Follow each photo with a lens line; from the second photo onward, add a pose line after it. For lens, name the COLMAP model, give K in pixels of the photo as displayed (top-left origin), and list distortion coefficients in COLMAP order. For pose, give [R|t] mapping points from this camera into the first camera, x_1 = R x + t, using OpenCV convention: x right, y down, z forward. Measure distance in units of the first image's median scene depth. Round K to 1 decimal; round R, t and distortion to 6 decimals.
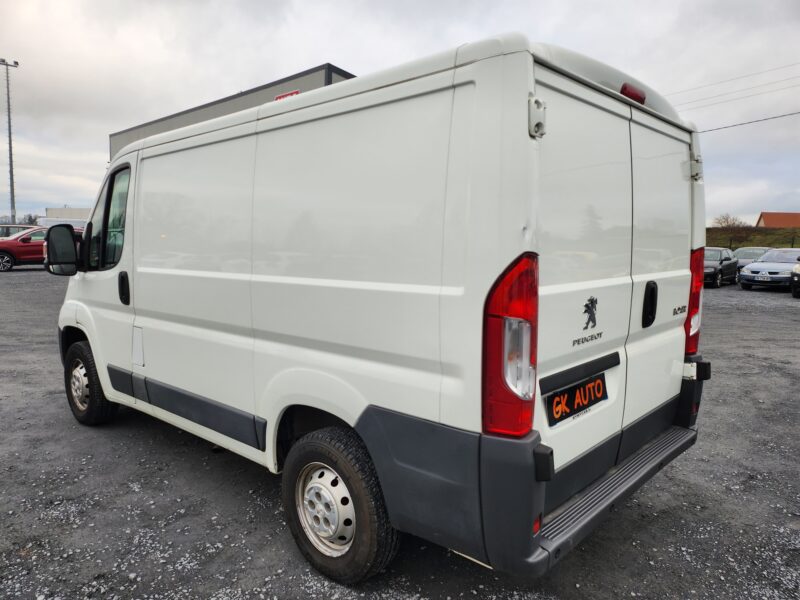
lens RADIAL K [[567.1, 0, 401.8], [0, 567.1, 299.2], [0, 0, 1]] dist [-0.001344, -0.000987]
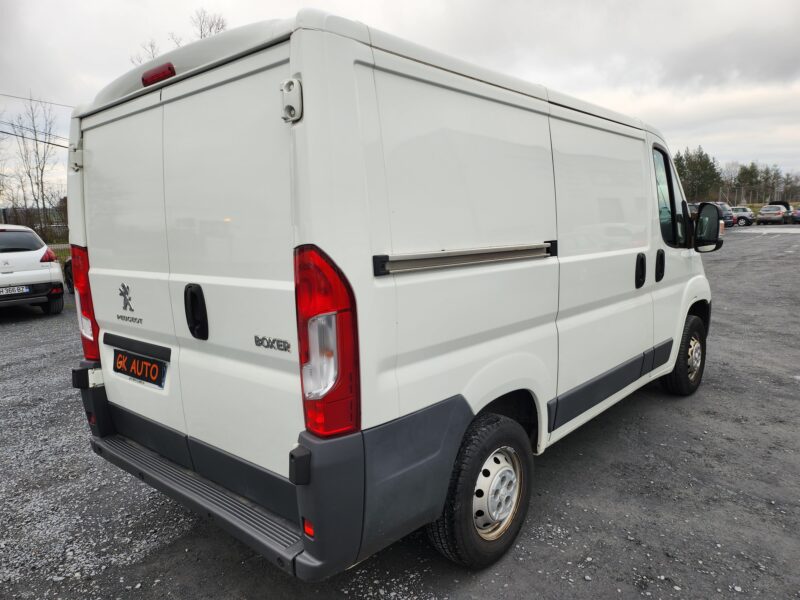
lens RADIAL K [[567.1, 0, 401.7], [0, 567.1, 301.9], [0, 0, 1]] dist [-0.001344, -0.000987]
pose [[0.017305, 0.146751, -0.989022, 1.428655], [-0.053717, 0.987878, 0.145641, -0.159409], [0.998406, 0.050607, 0.024978, 1.463808]]
